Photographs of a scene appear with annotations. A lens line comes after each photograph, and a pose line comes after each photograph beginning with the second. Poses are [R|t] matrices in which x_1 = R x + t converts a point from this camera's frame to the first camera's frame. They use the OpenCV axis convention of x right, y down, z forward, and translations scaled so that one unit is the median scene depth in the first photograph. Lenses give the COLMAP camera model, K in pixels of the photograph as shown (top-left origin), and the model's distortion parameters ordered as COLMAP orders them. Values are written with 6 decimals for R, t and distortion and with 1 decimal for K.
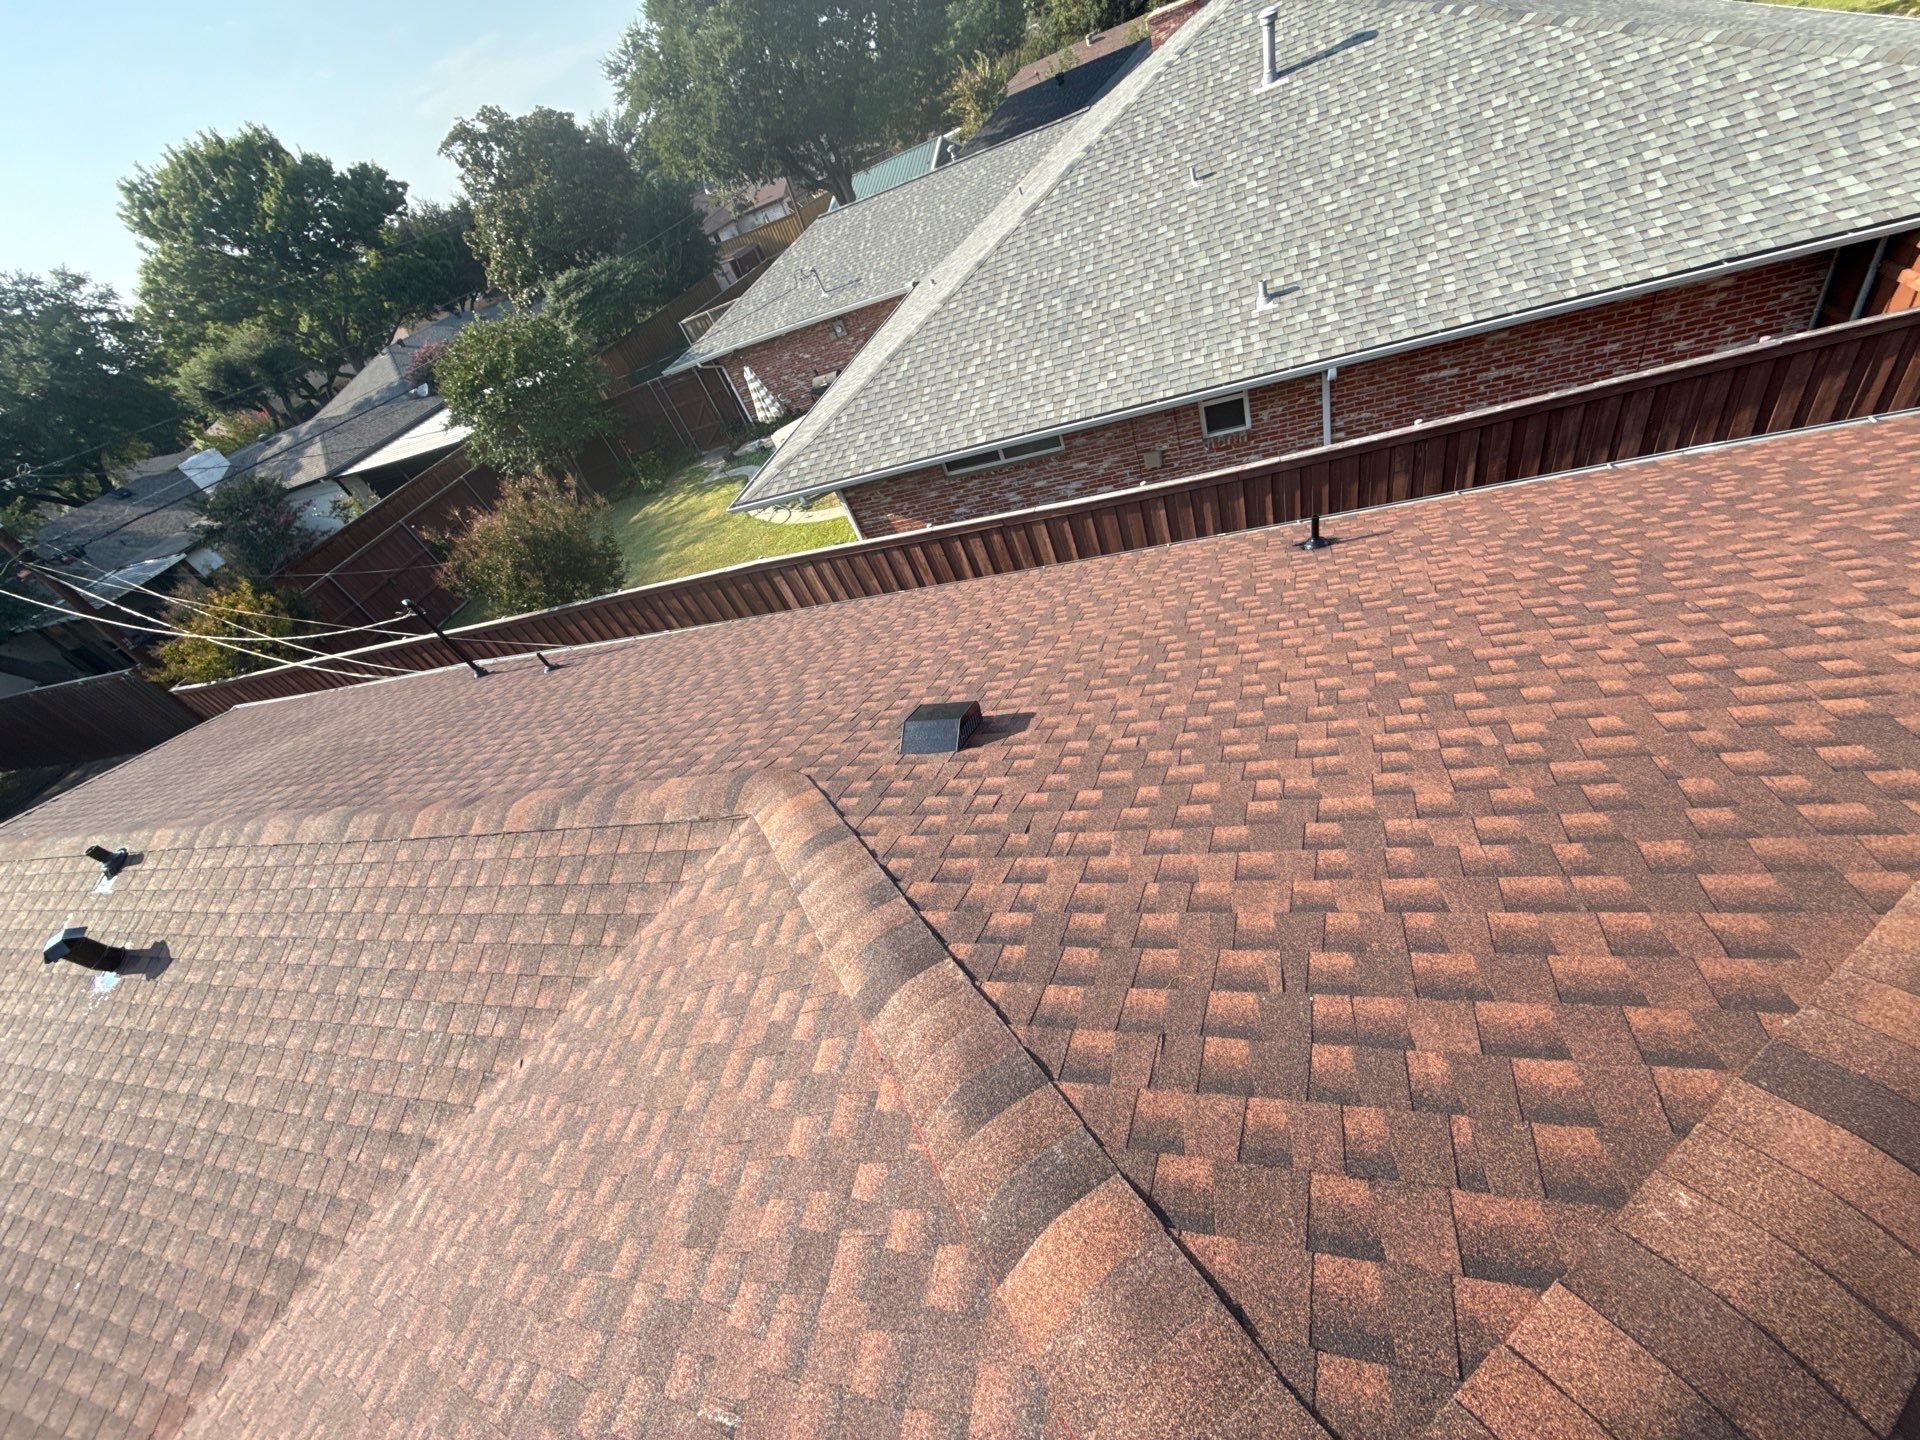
lens RADIAL K [[764.7, 0, 960.5], [0, 764.7, 716.8], [0, 0, 1]] dist [-0.000423, 0.000303]
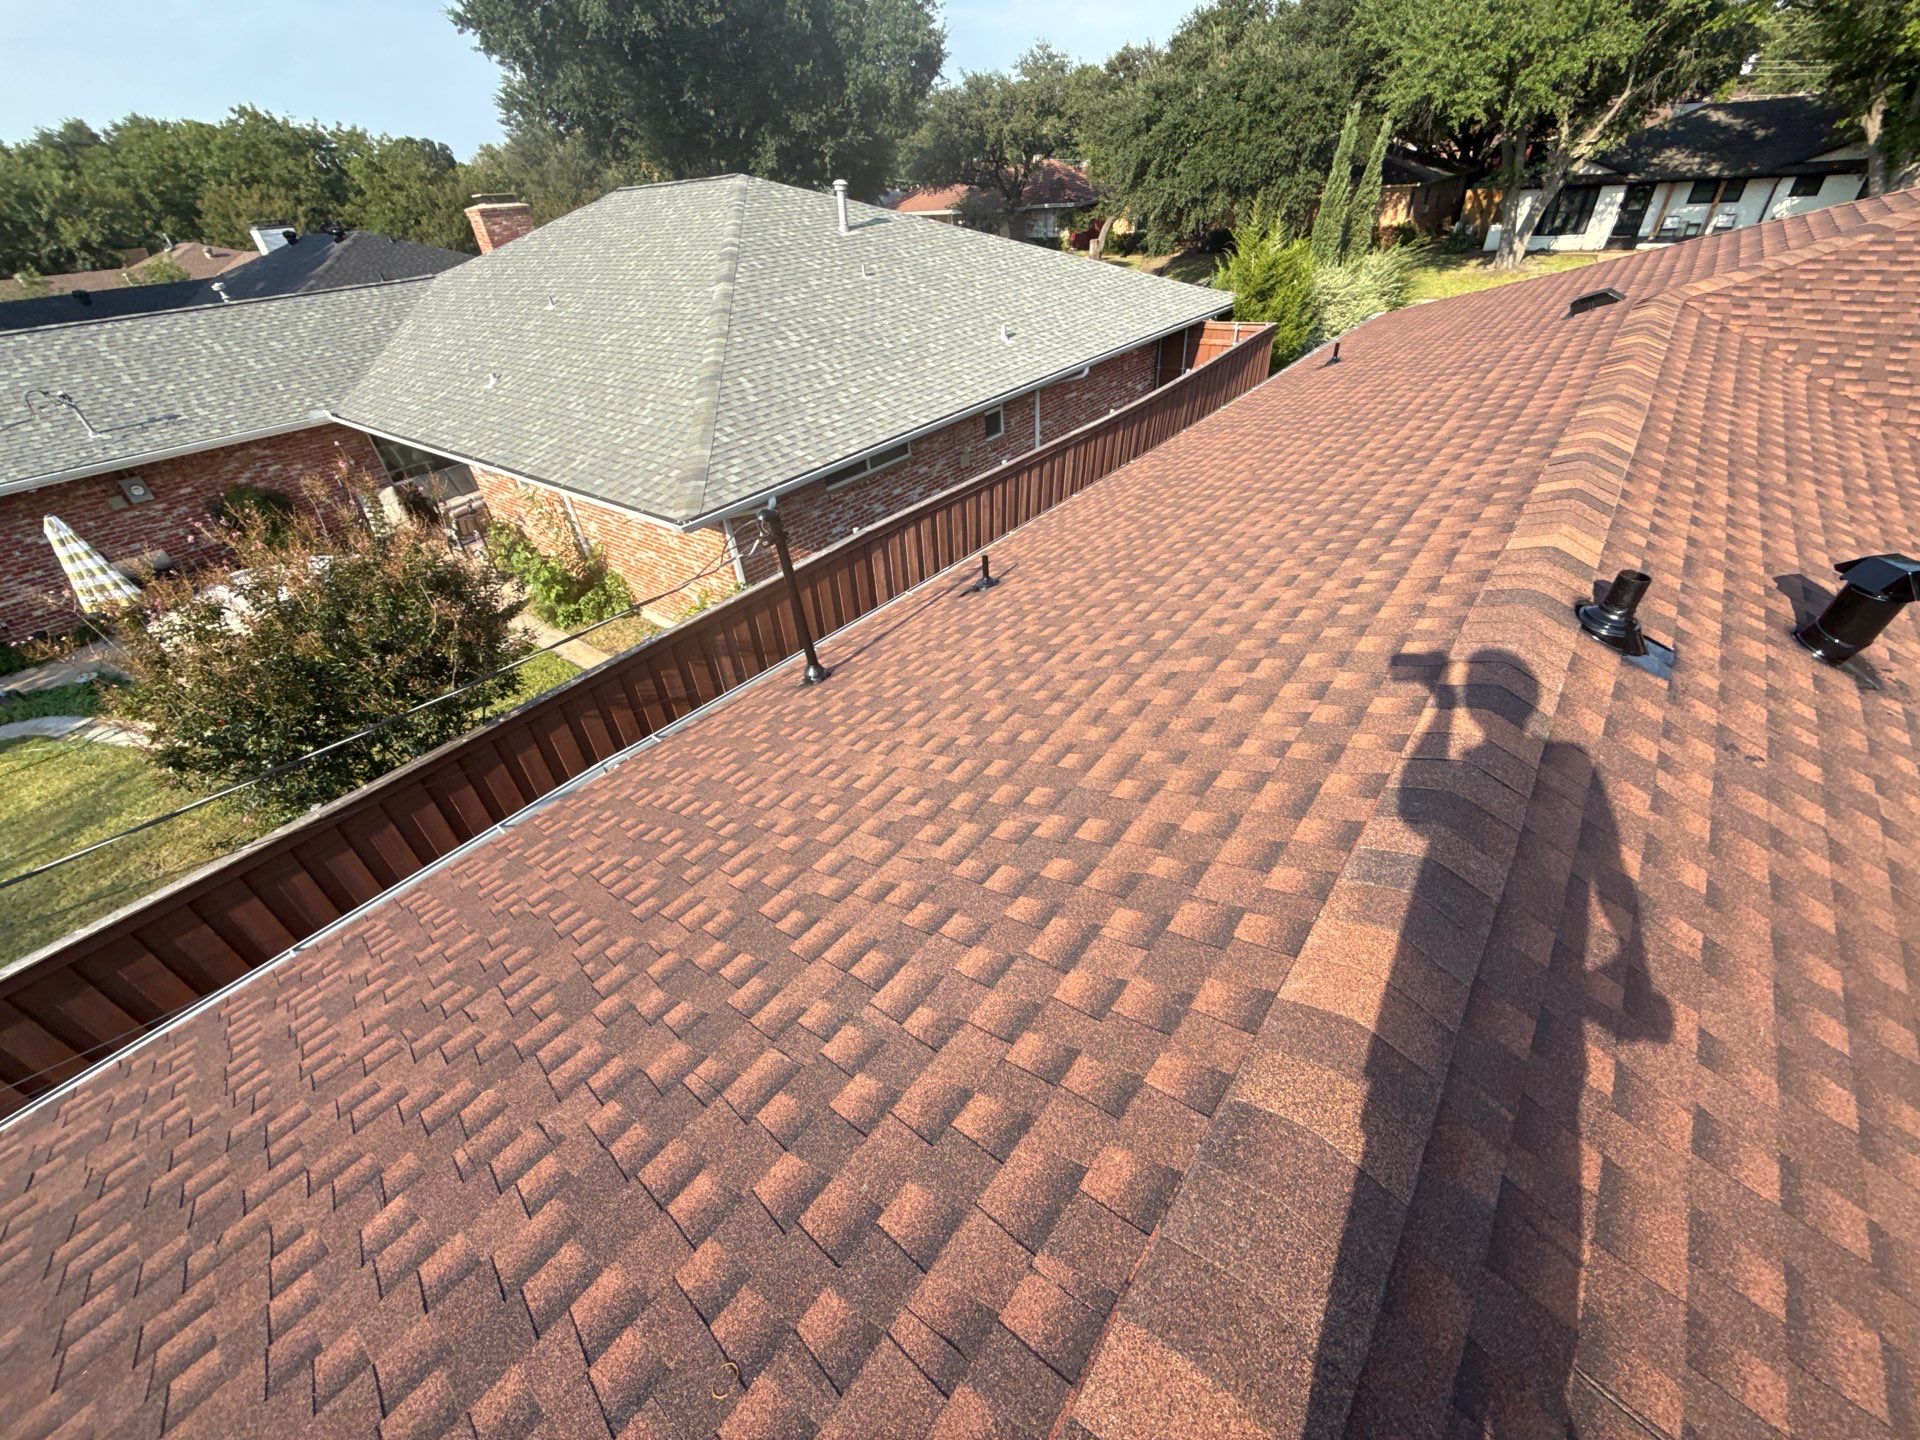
lens RADIAL K [[760.0, 0, 960.5], [0, 760.0, 719.6], [0, 0, 1]] dist [-0.001323, 0.000371]
pose [[0.430066, -0.257675, 0.865244, -2.208290], [0.533341, 0.845797, -0.013212, 0.060136], [-0.728416, 0.467152, 0.501177, 1.448752]]
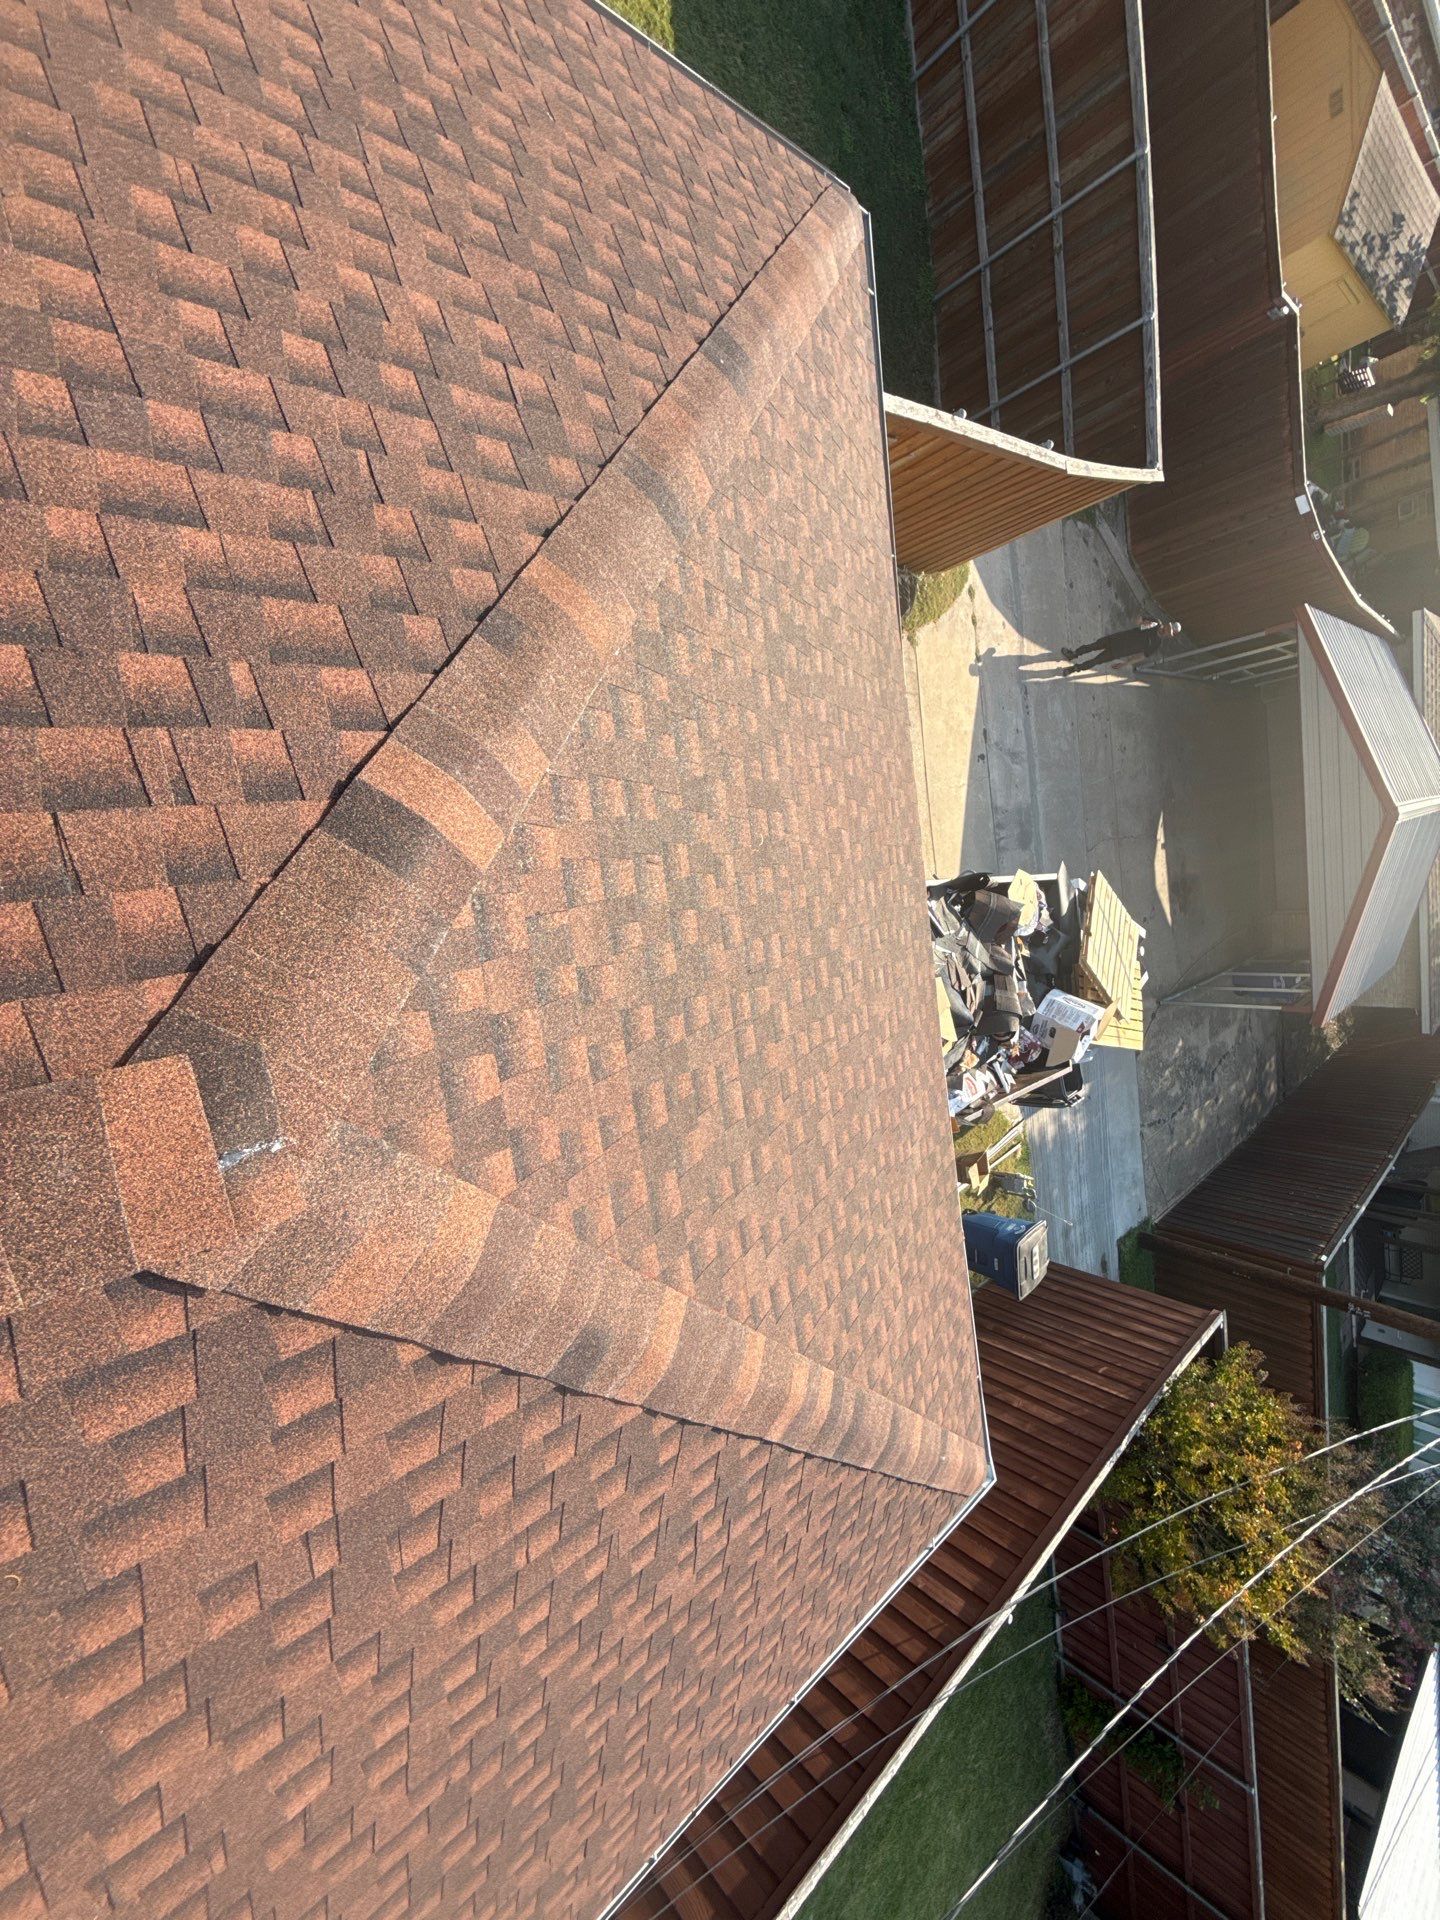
lens RADIAL K [[765.7, 0, 720.0], [0, 765.7, 960.0], [0, 0, 1]] dist [0.000883, -0.000130]
pose [[-0.880215, 0.365318, -0.302926, -2.286385], [-0.474067, -0.706368, 0.525648, 0.112674], [-0.021948, 0.606290, 0.794941, 1.415465]]
